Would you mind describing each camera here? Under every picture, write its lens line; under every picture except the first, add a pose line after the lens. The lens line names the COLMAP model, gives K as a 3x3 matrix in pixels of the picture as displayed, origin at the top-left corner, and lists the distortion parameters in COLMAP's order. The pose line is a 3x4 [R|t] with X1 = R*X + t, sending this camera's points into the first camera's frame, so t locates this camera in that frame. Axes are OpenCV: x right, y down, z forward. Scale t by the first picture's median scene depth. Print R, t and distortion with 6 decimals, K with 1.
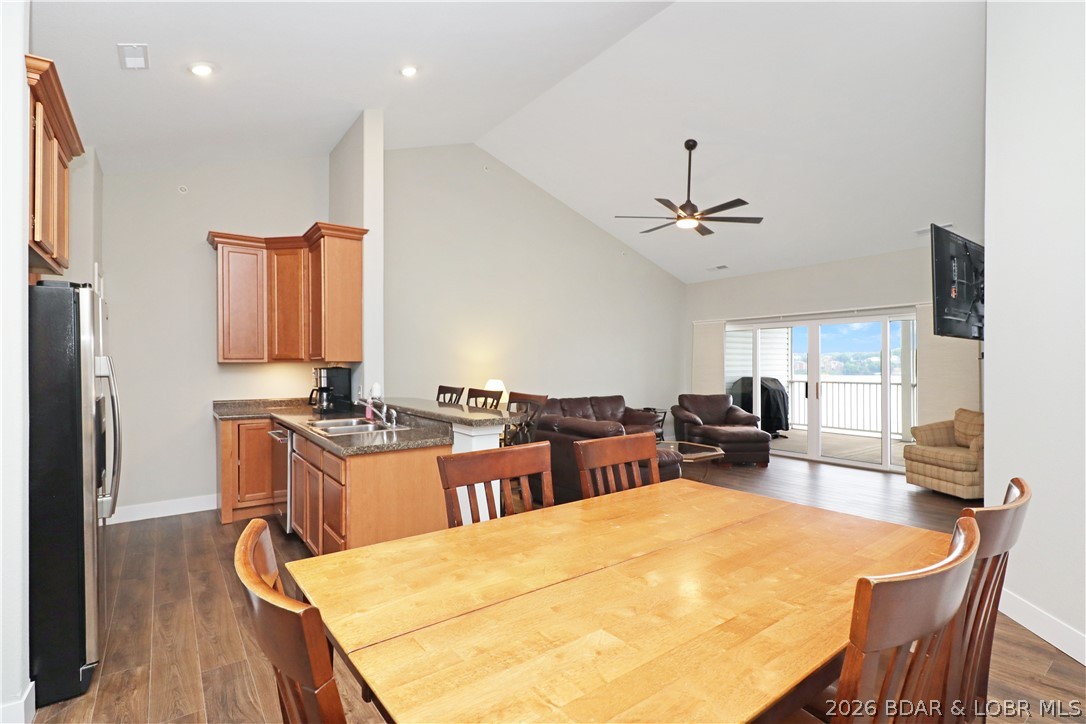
lens RADIAL K [[511.1, 0, 547.1], [0, 511.1, 359.8], [0, 0, 1]] dist [-0.013675, -0.002443]
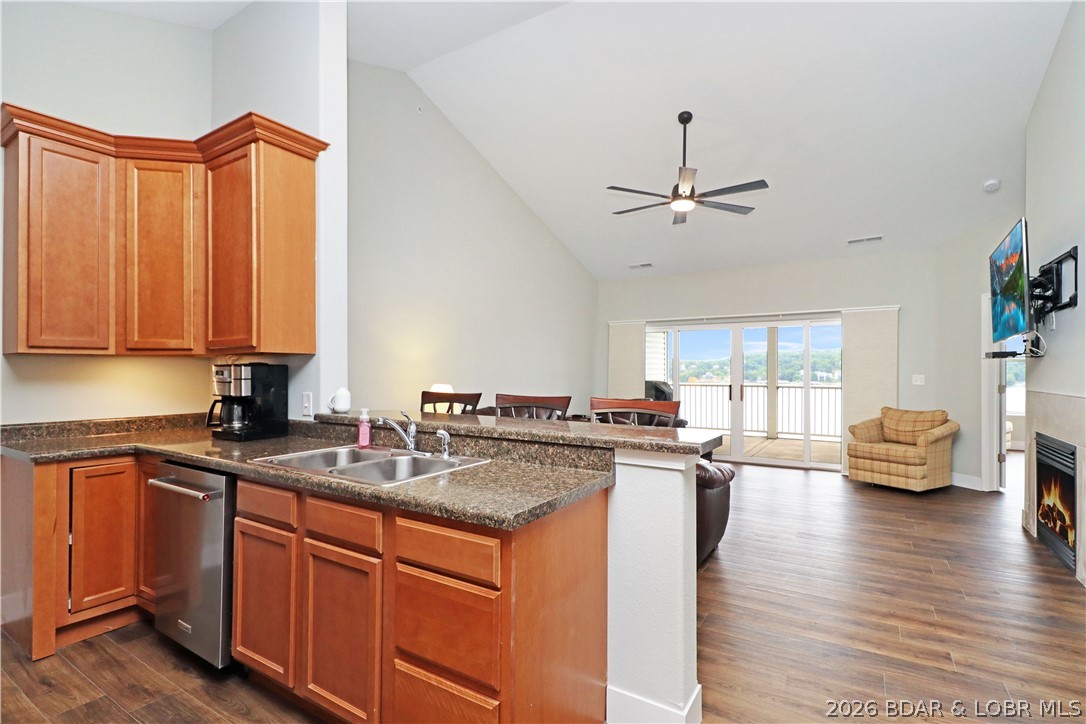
lens RADIAL K [[511.1, 0, 544.8], [0, 511.1, 366.7], [0, 0, 1]] dist [-0.013675, -0.002443]
pose [[0.931692, 0.005071, 0.363213, -0.221259], [-0.005247, 0.999986, -0.000502, 0.012188], [-0.363211, -0.001438, 0.931706, 0.214569]]
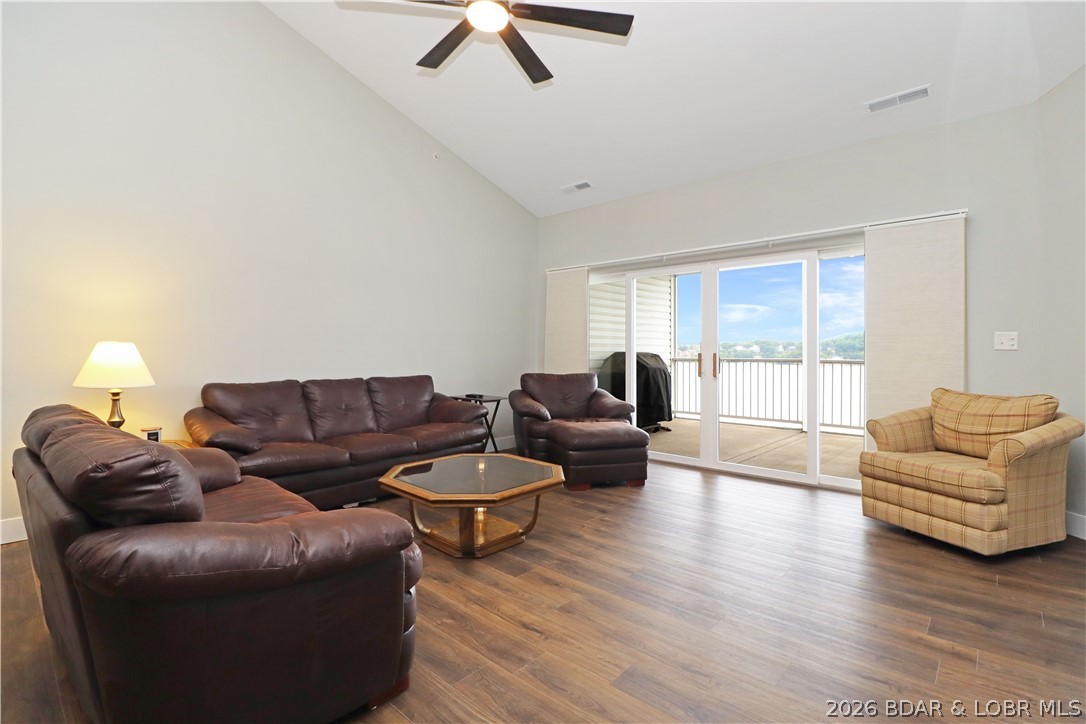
lens RADIAL K [[511.1, 0, 538.8], [0, 511.1, 346.6], [0, 0, 1]] dist [-0.013675, -0.002443]
pose [[0.980858, 0.004536, 0.194670, 0.187202], [-0.004363, 0.999990, -0.001315, 0.041040], [-0.194674, 0.000441, 0.980868, 0.418966]]
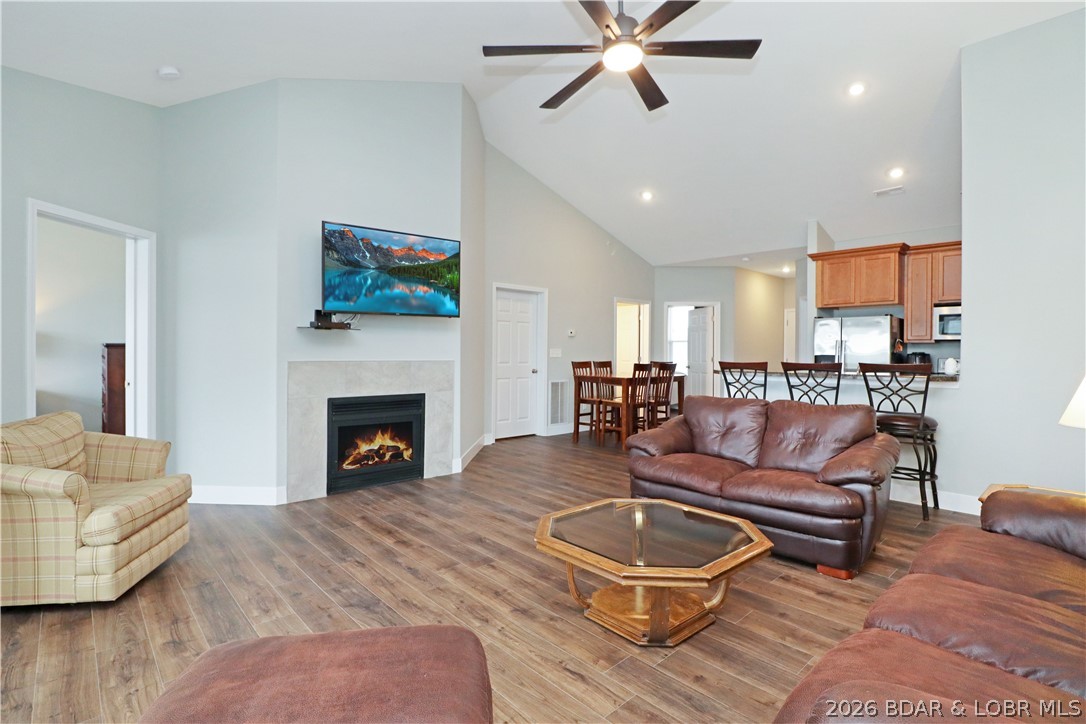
lens RADIAL K [[511.1, 0, 566.5], [0, 511.1, 363.2], [0, 0, 1]] dist [-0.013675, -0.002443]
pose [[-0.990732, 0.001803, -0.135821, 0.330817], [-0.000836, 0.999812, 0.019370, 0.025870], [0.135830, 0.019304, -0.990544, 1.257005]]
